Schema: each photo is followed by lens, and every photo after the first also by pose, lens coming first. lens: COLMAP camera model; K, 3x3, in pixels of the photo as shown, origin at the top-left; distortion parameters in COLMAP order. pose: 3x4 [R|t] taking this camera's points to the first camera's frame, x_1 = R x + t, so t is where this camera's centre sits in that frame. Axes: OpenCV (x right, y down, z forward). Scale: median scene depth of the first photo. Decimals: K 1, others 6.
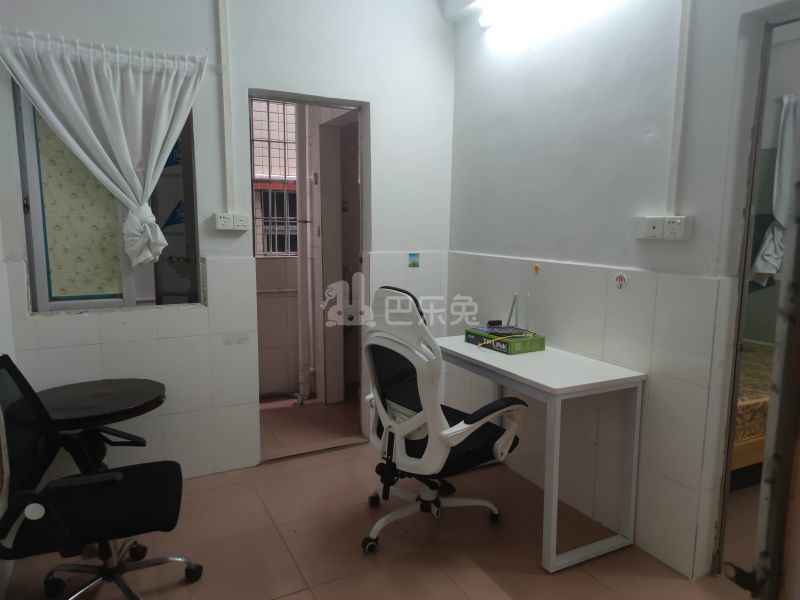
lens RADIAL K [[564.7, 0, 404.5], [0, 564.7, 301.9], [0, 0, 1]] dist [0.052068, -0.045206]
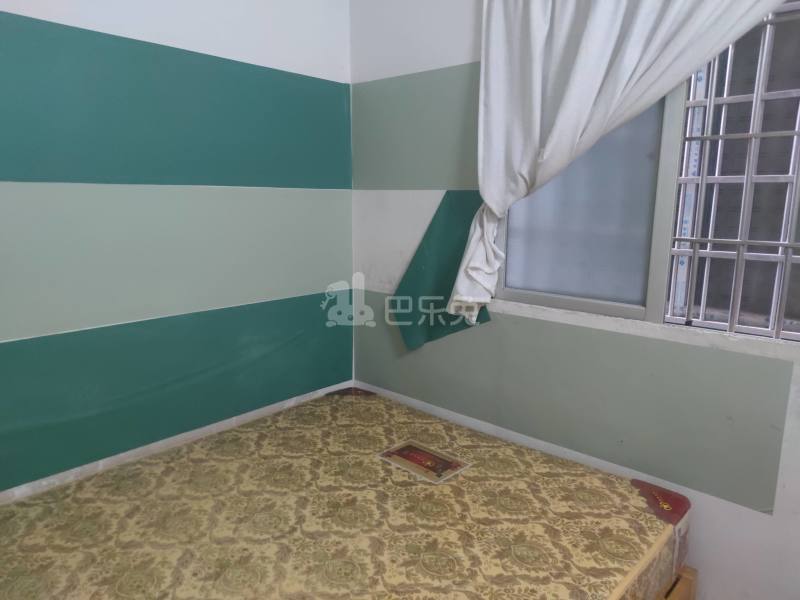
lens RADIAL K [[564.7, 0, 393.7], [0, 564.7, 298.5], [0, 0, 1]] dist [0.052068, -0.045206]
pose [[0.917363, -0.059353, 0.393601, 0.358391], [0.054796, 0.998237, 0.022816, -0.069900], [-0.394261, 0.000637, 0.918998, 0.549888]]
